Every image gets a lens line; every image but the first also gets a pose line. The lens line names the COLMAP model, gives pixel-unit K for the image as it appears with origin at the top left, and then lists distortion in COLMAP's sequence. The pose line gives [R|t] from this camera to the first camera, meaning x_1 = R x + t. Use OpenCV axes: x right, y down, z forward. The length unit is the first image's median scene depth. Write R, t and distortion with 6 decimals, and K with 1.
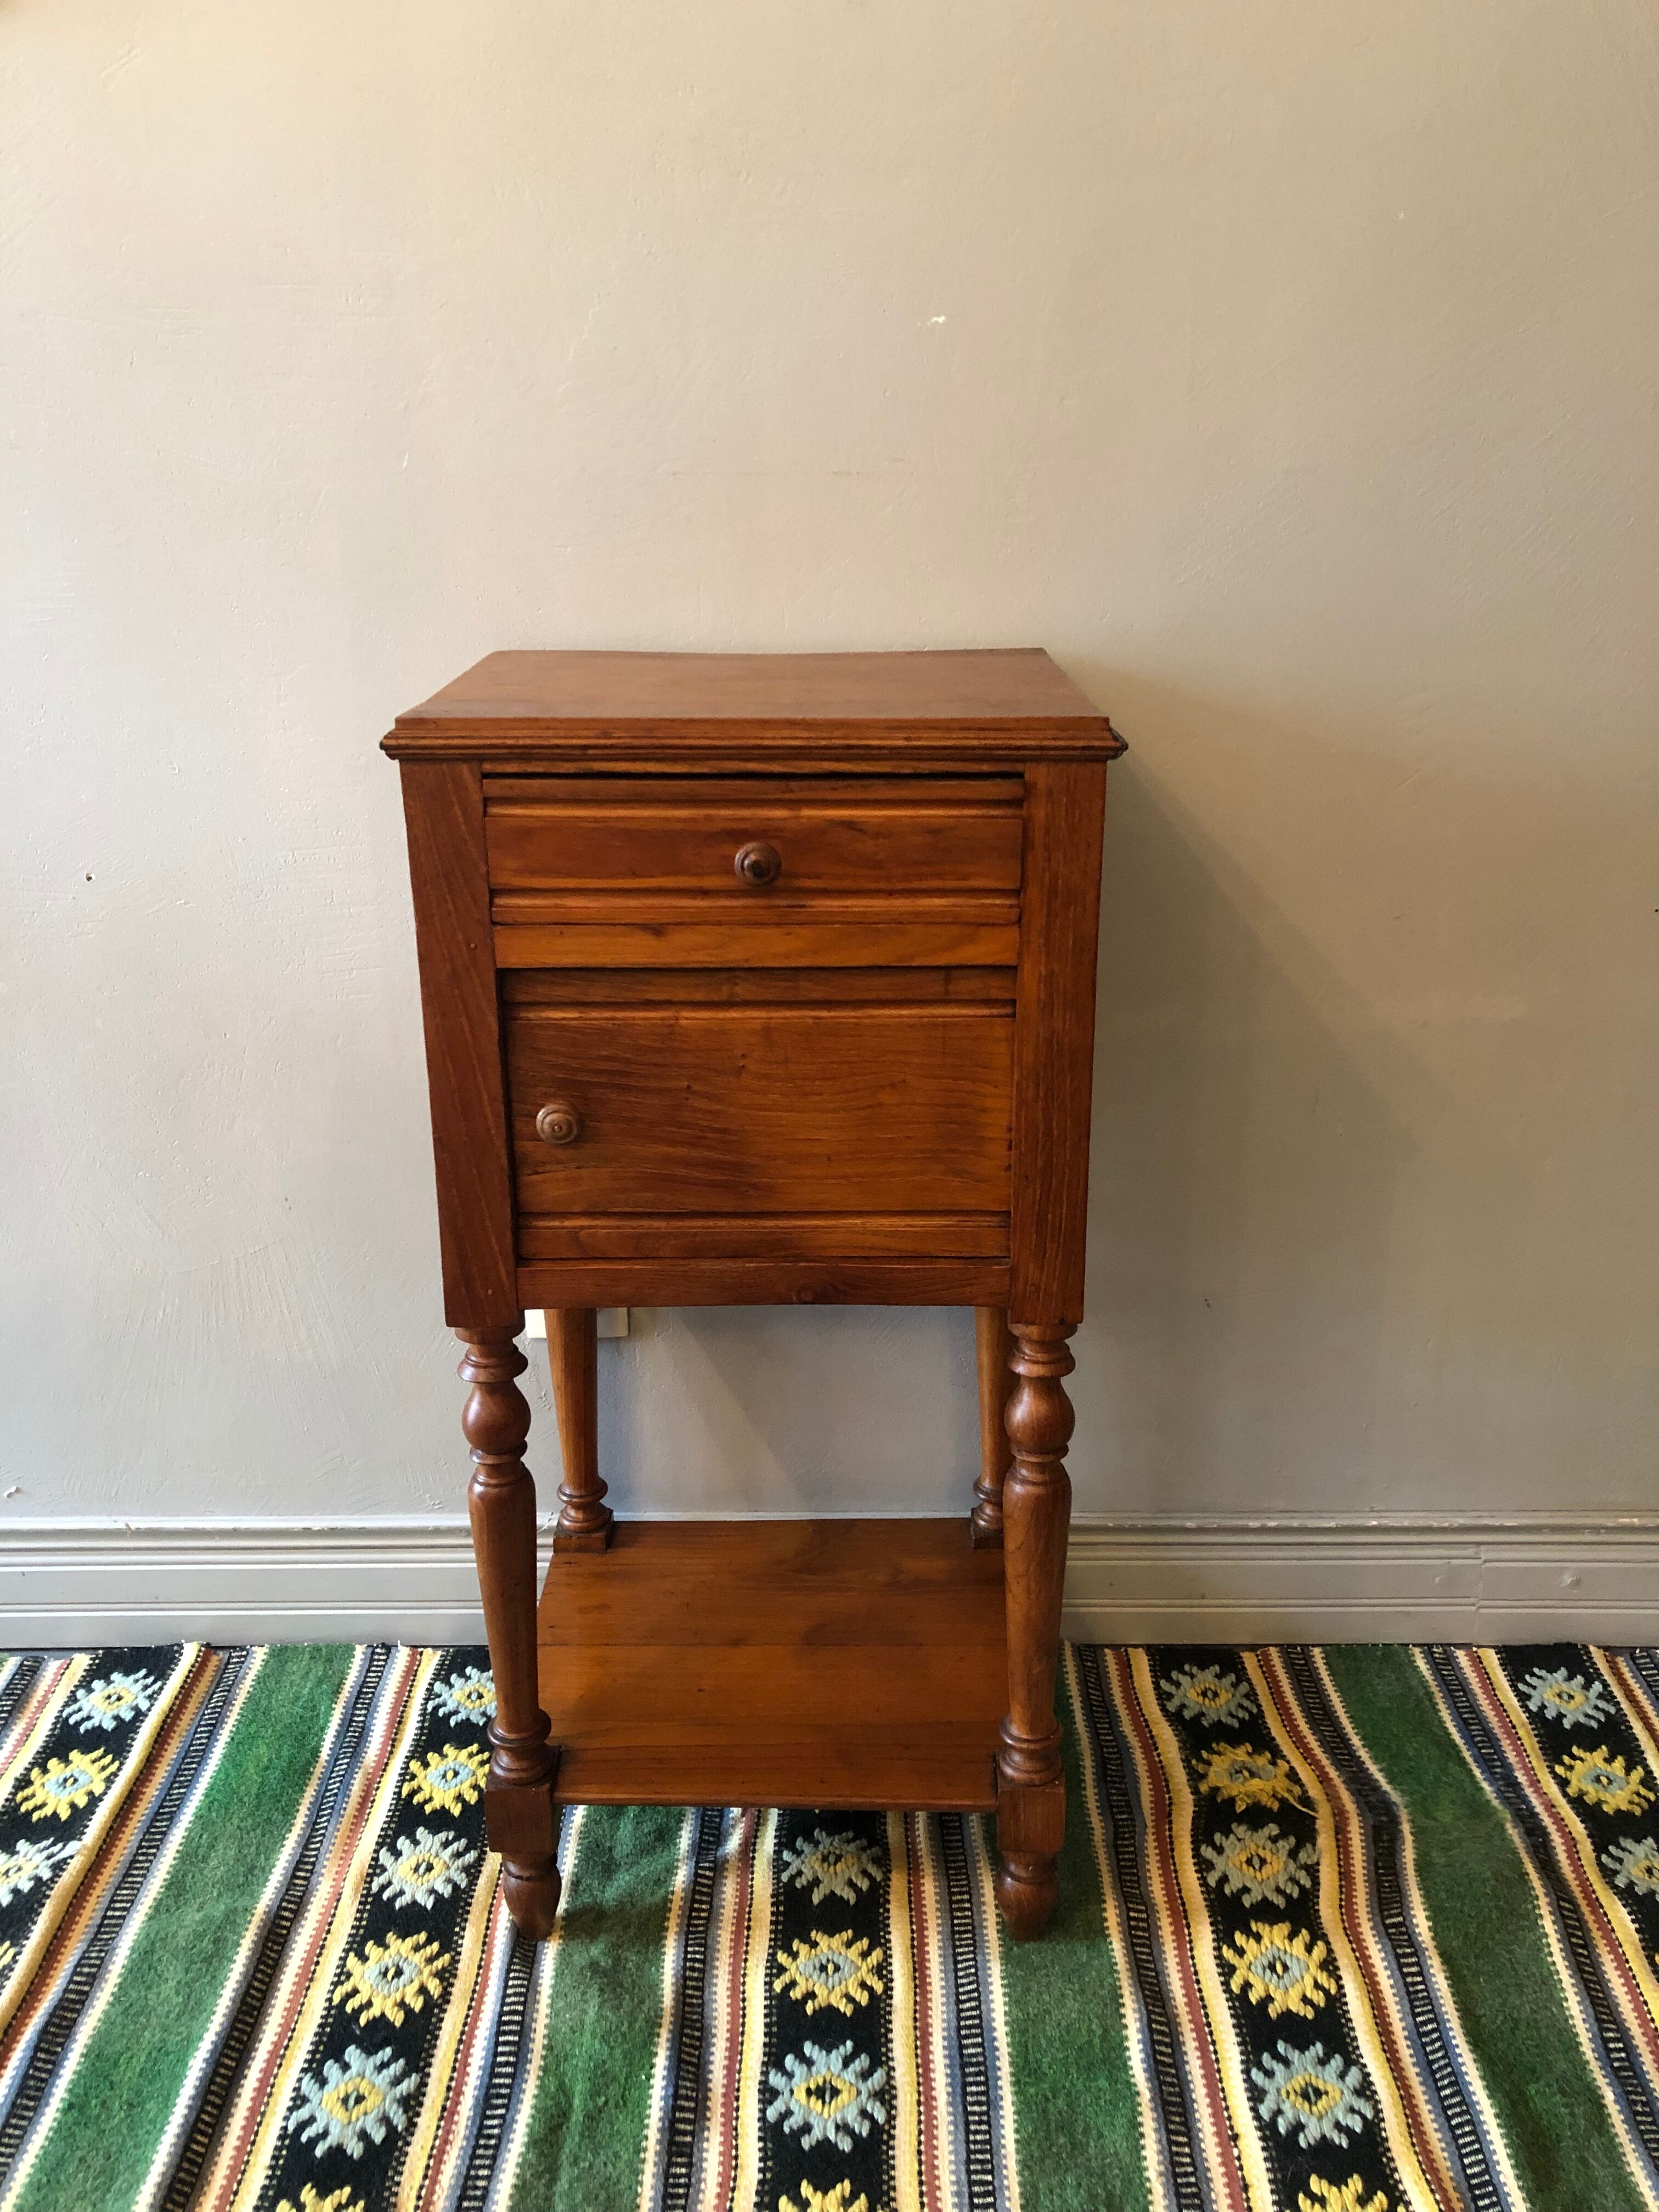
lens RADIAL K [[1839.3, 0, 822.7], [0, 1839.3, 1096.7], [0, 0, 1]] dist [0.032769, -0.006636]
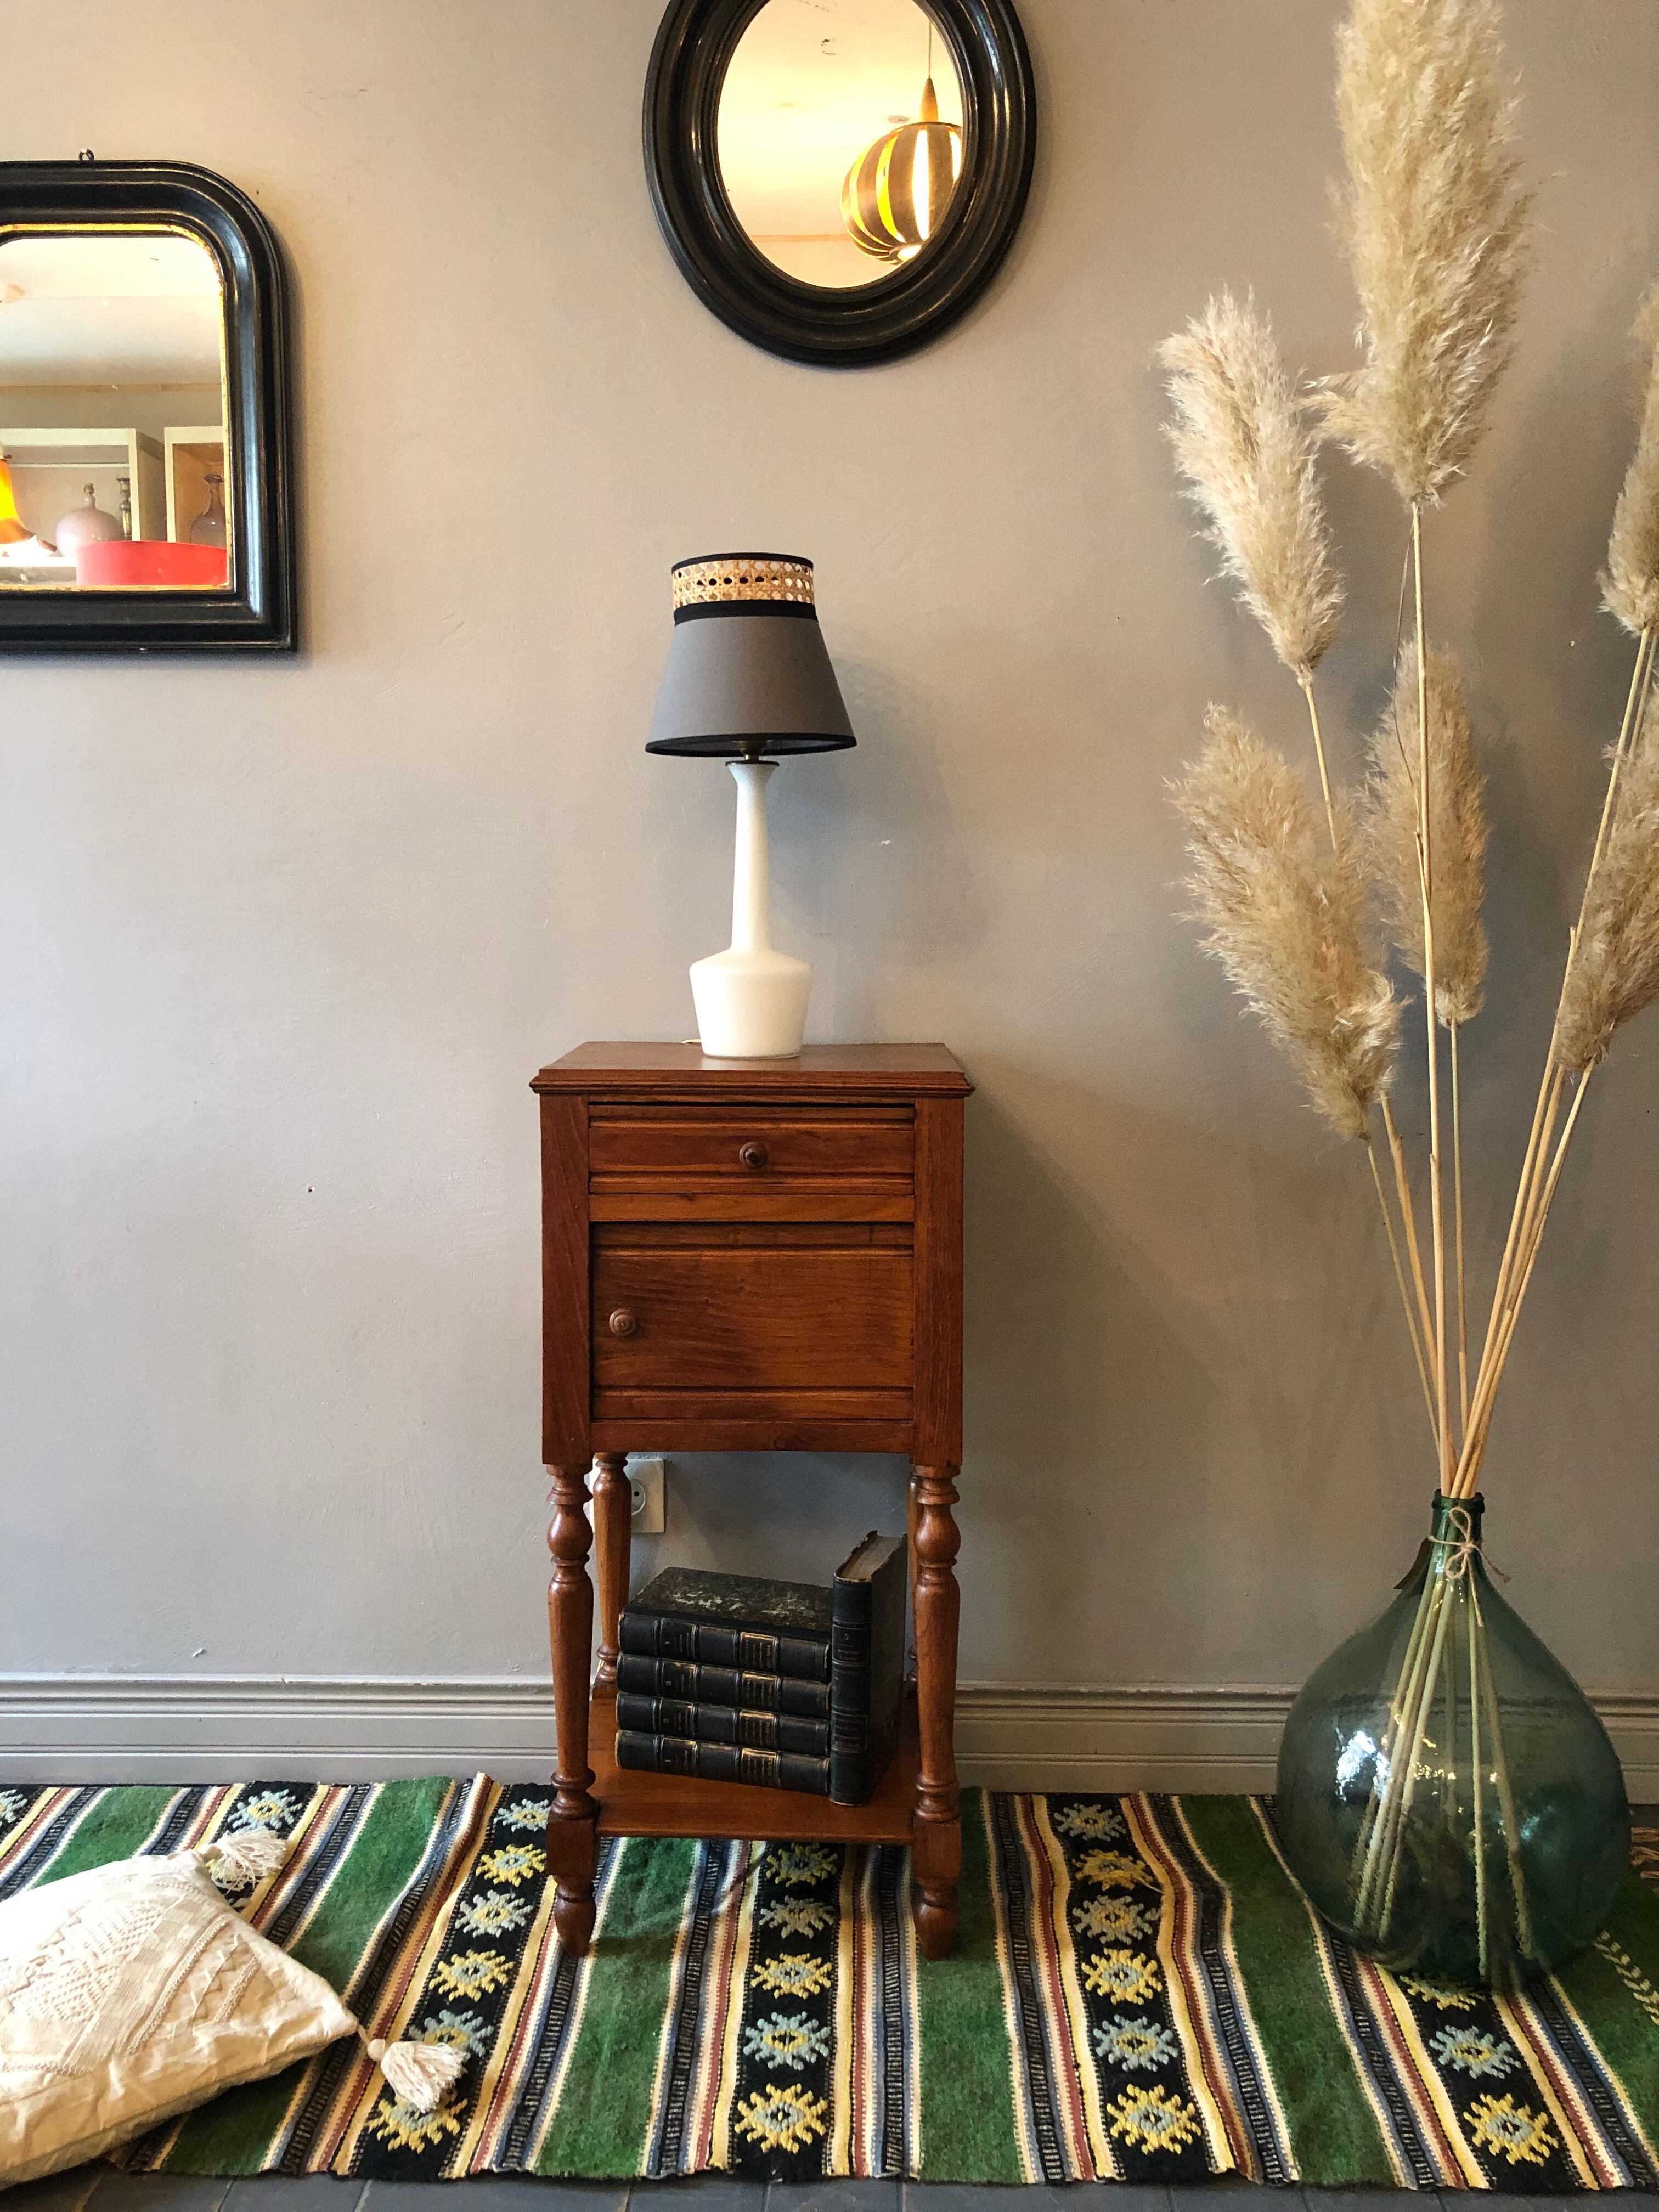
lens RADIAL K [[1839.3, 0, 815.8], [0, 1839.3, 1085.8], [0, 0, 1]] dist [0.032769, -0.006636]
pose [[0.999873, 0.008978, -0.013184, 0.034225], [-0.011937, 0.969400, -0.245195, 0.176072], [0.010579, 0.245321, 0.969384, -0.495615]]
